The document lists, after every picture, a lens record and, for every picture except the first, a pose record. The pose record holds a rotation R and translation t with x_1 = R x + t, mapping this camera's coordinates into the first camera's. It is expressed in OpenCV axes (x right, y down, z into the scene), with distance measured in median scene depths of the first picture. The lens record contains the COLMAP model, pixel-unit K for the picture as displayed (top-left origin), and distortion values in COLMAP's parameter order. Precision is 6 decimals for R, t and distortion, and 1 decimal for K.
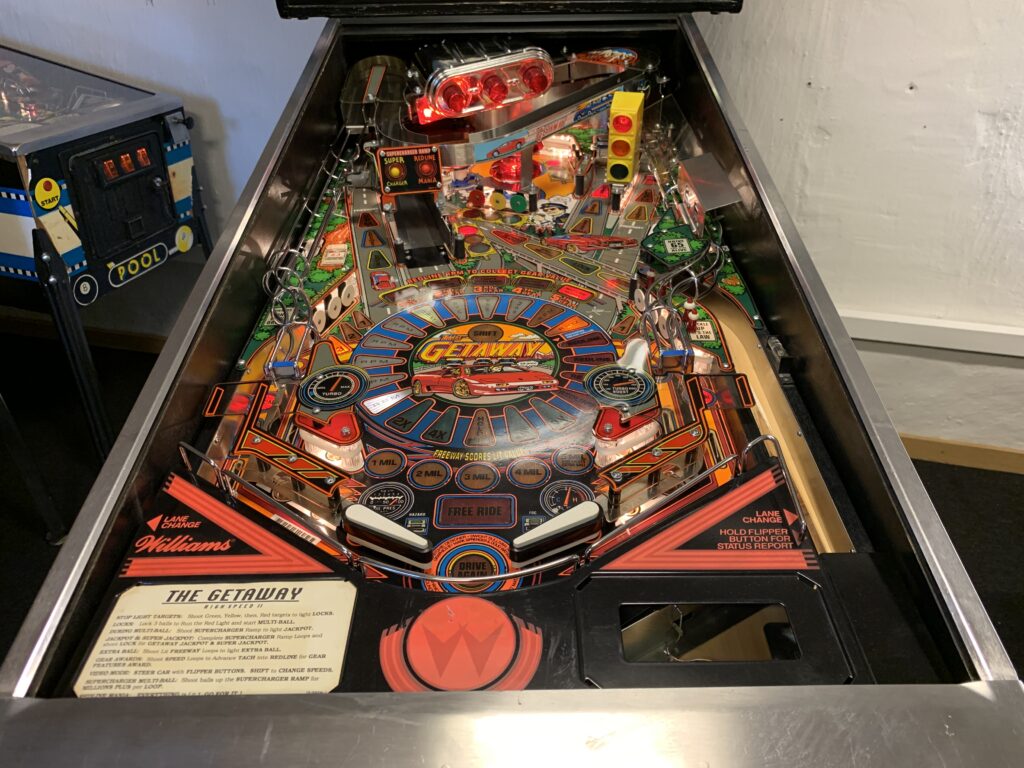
lens RADIAL K [[763.5, 0, 512.1], [0, 763.5, 381.3], [0, 0, 1]] dist [0.008036, -0.012699]
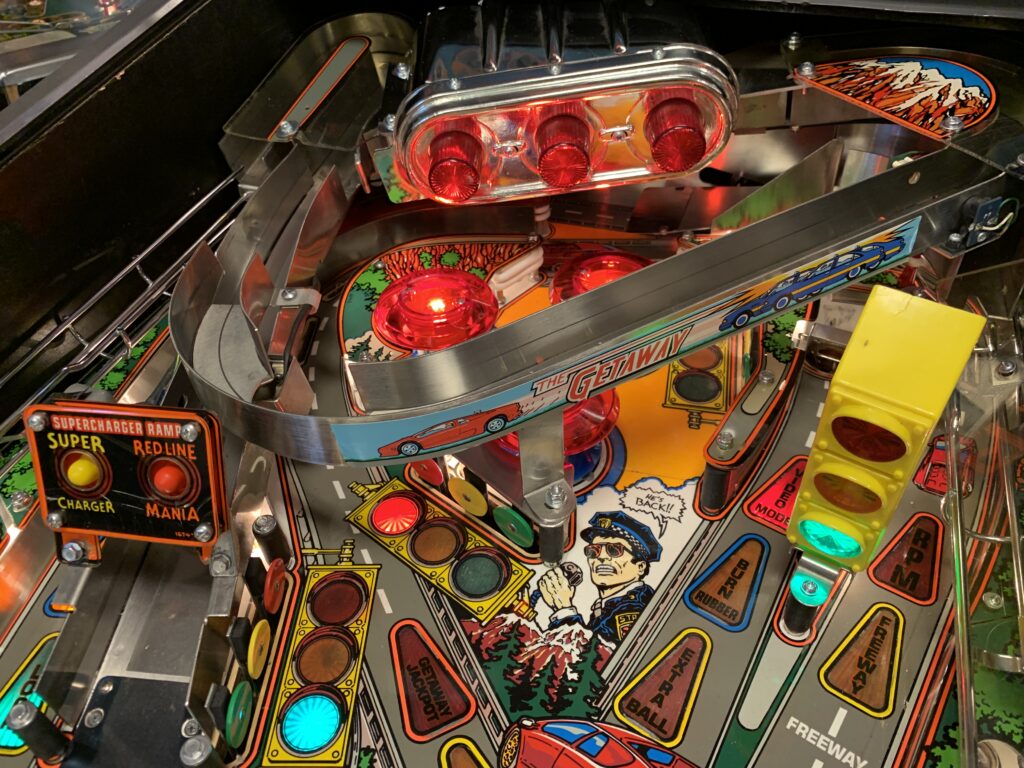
lens RADIAL K [[763.5, 0, 526.2], [0, 763.5, 354.0], [0, 0, 1]] dist [0.008036, -0.012699]
pose [[0.939998, 0.206376, -0.271684, 0.092369], [-0.173503, 0.974806, 0.140179, -0.358706], [0.293768, -0.084630, 0.952123, 0.668629]]
